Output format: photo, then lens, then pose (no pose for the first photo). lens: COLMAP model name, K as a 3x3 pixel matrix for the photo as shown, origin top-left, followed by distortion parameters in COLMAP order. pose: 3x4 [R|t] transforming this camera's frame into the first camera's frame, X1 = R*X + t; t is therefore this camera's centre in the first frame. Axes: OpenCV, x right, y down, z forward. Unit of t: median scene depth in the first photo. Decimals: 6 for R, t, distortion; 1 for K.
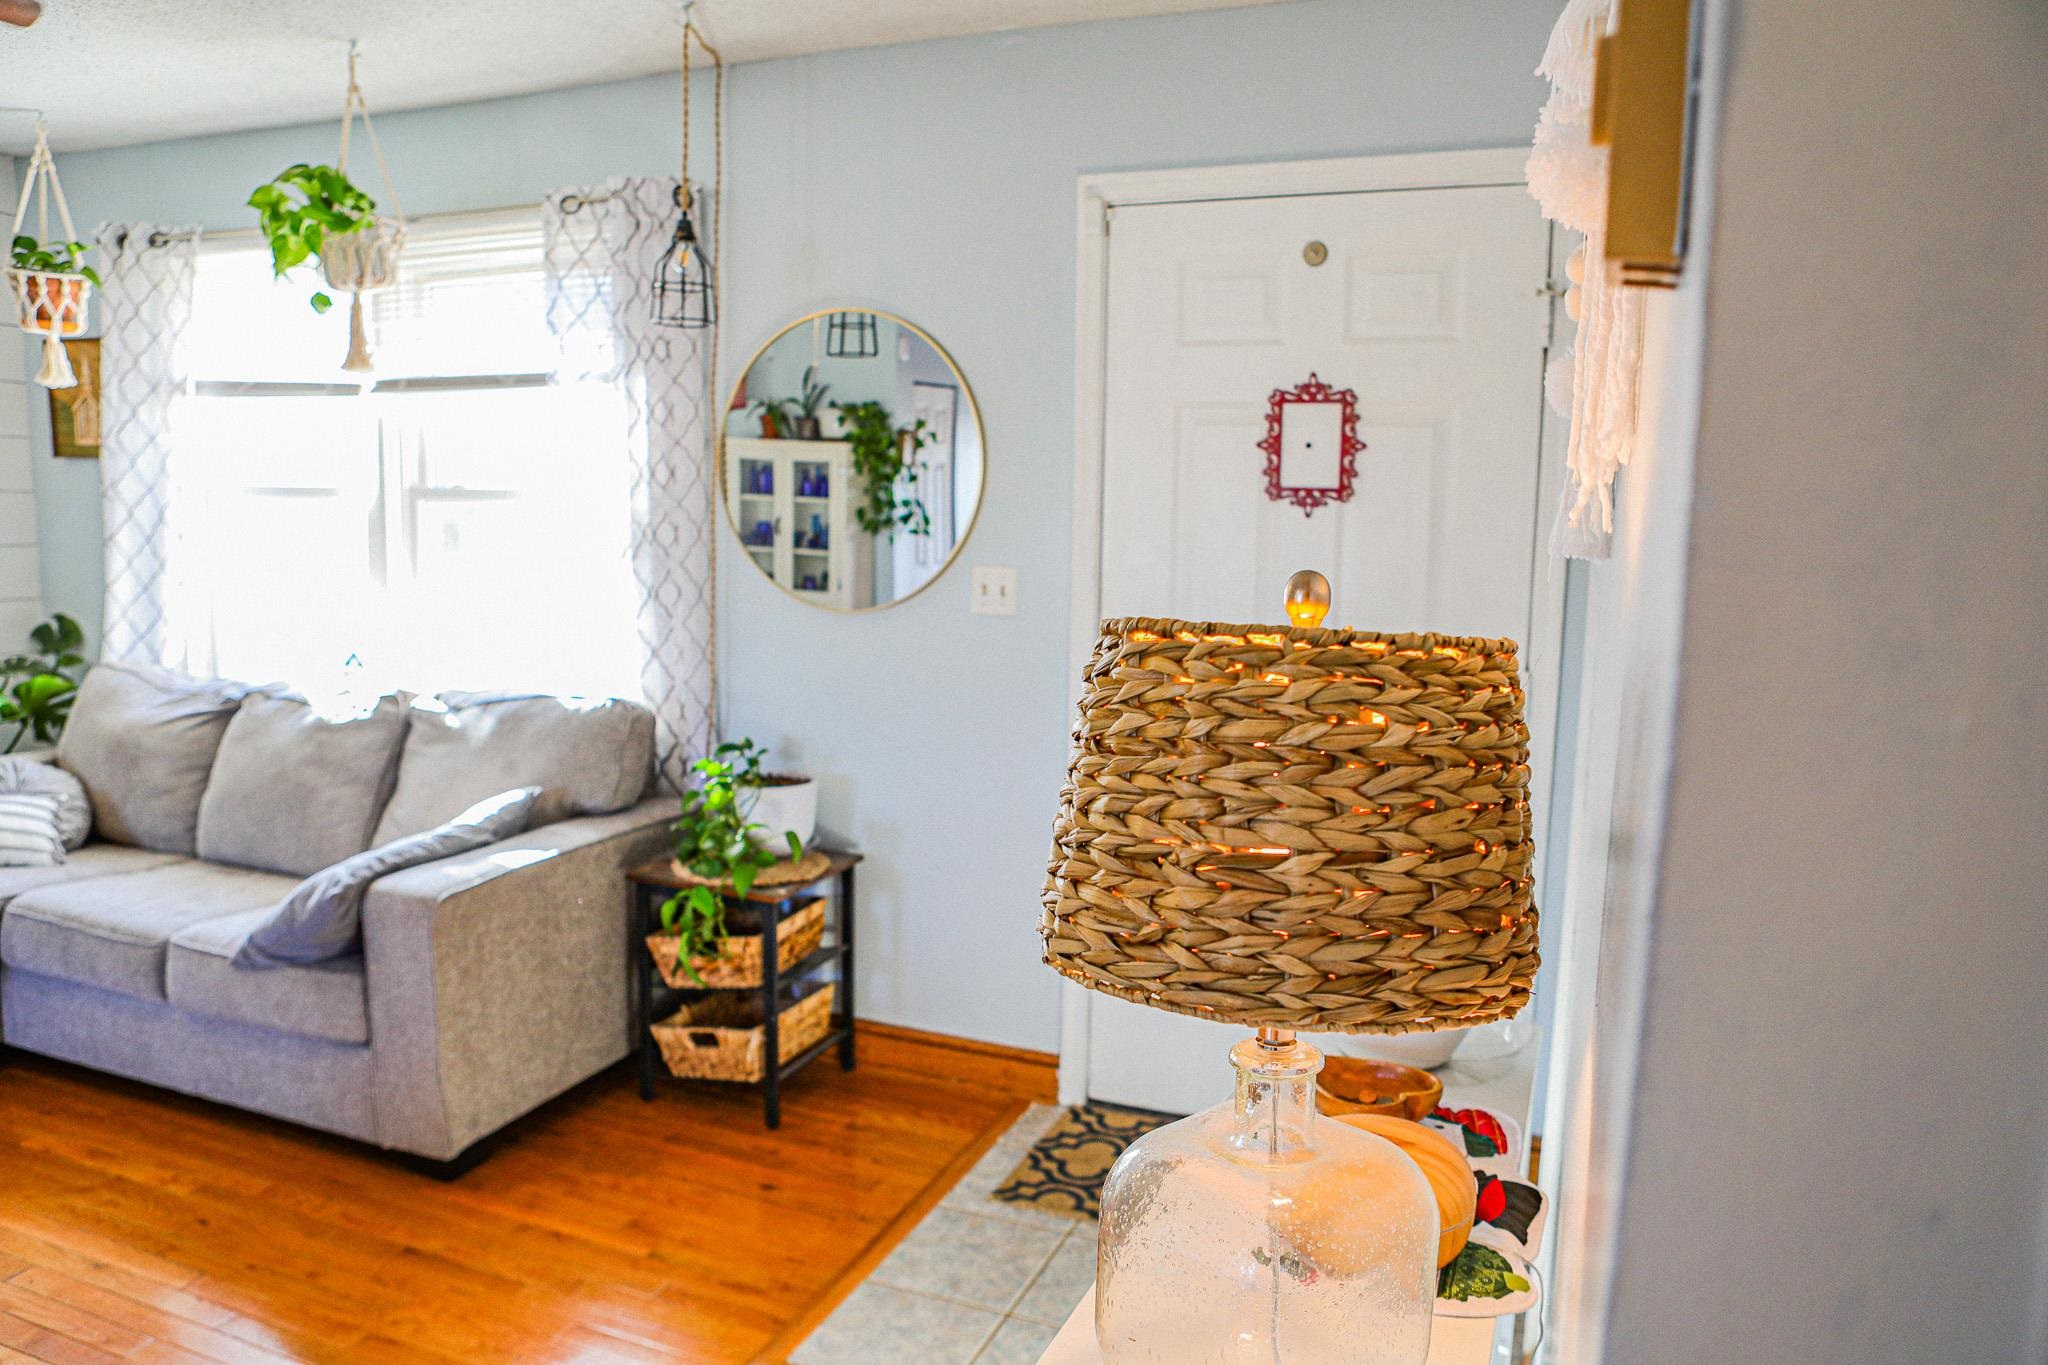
lens RADIAL K [[1411.0, 0, 1022.9], [0, 1411.0, 694.4], [0, 0, 1]] dist [-0.102510, 0.072268]
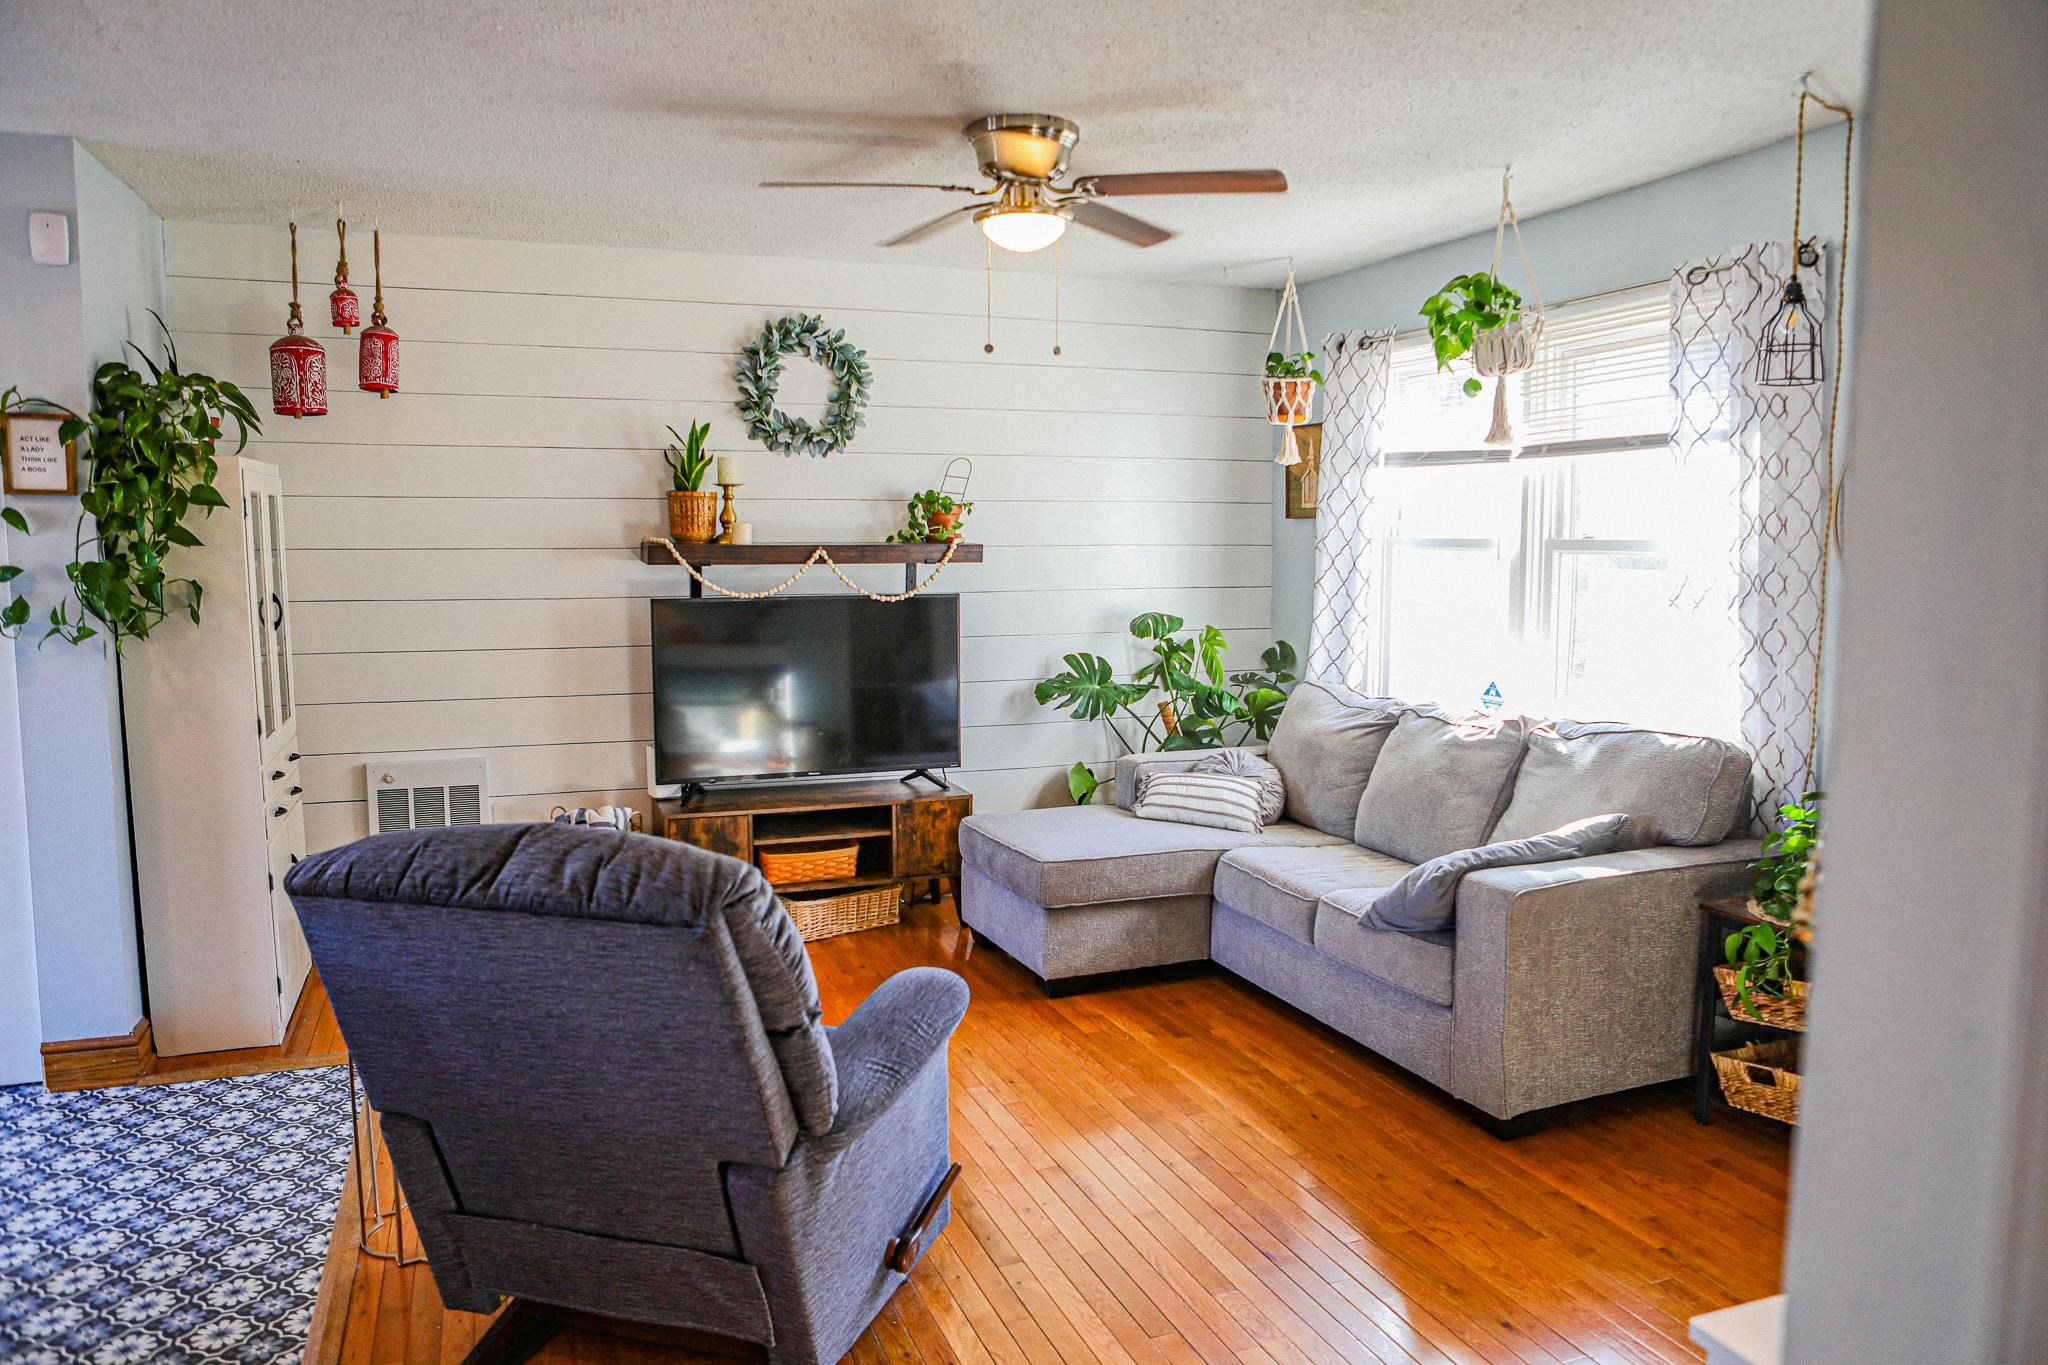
lens RADIAL K [[1411.0, 0, 1023.3], [0, 1411.0, 693.6], [0, 0, 1]] dist [-0.102510, 0.072268]
pose [[0.685337, 0.056795, -0.726008, 0.107669], [-0.079346, 0.996842, 0.003081, 0.006519], [0.723891, 0.055494, 0.687679, -0.093335]]
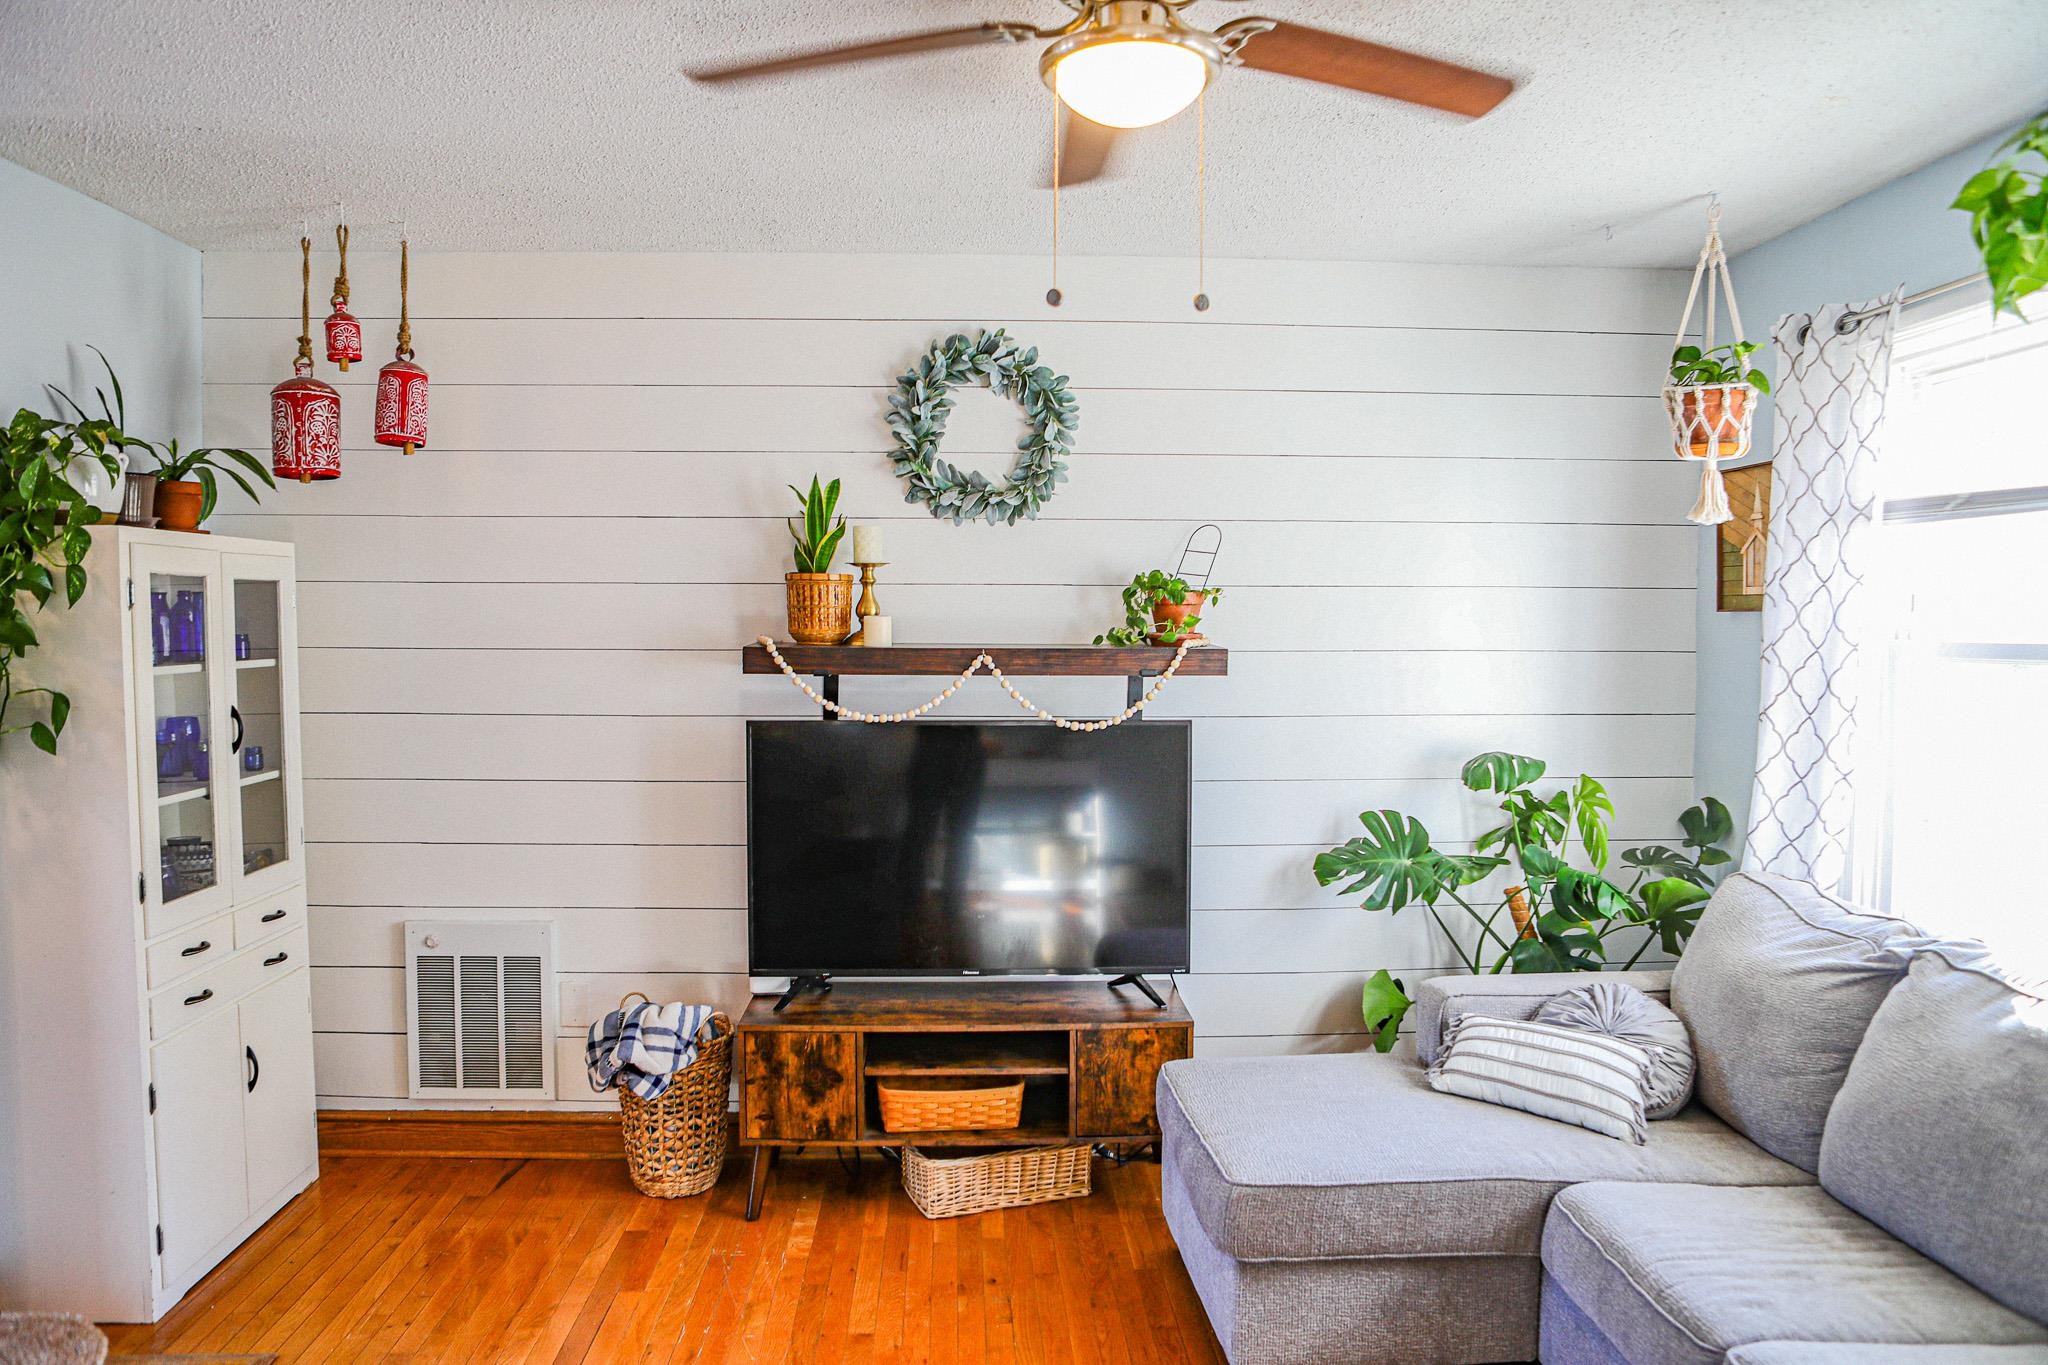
lens RADIAL K [[1411.0, 0, 1018.7], [0, 1411.0, 690.2], [0, 0, 1]] dist [-0.102510, 0.072268]
pose [[0.420698, 0.013836, -0.907095, -0.163330], [-0.111445, 0.993099, -0.036538, -0.061517], [0.900330, 0.116462, 0.419336, 0.347598]]
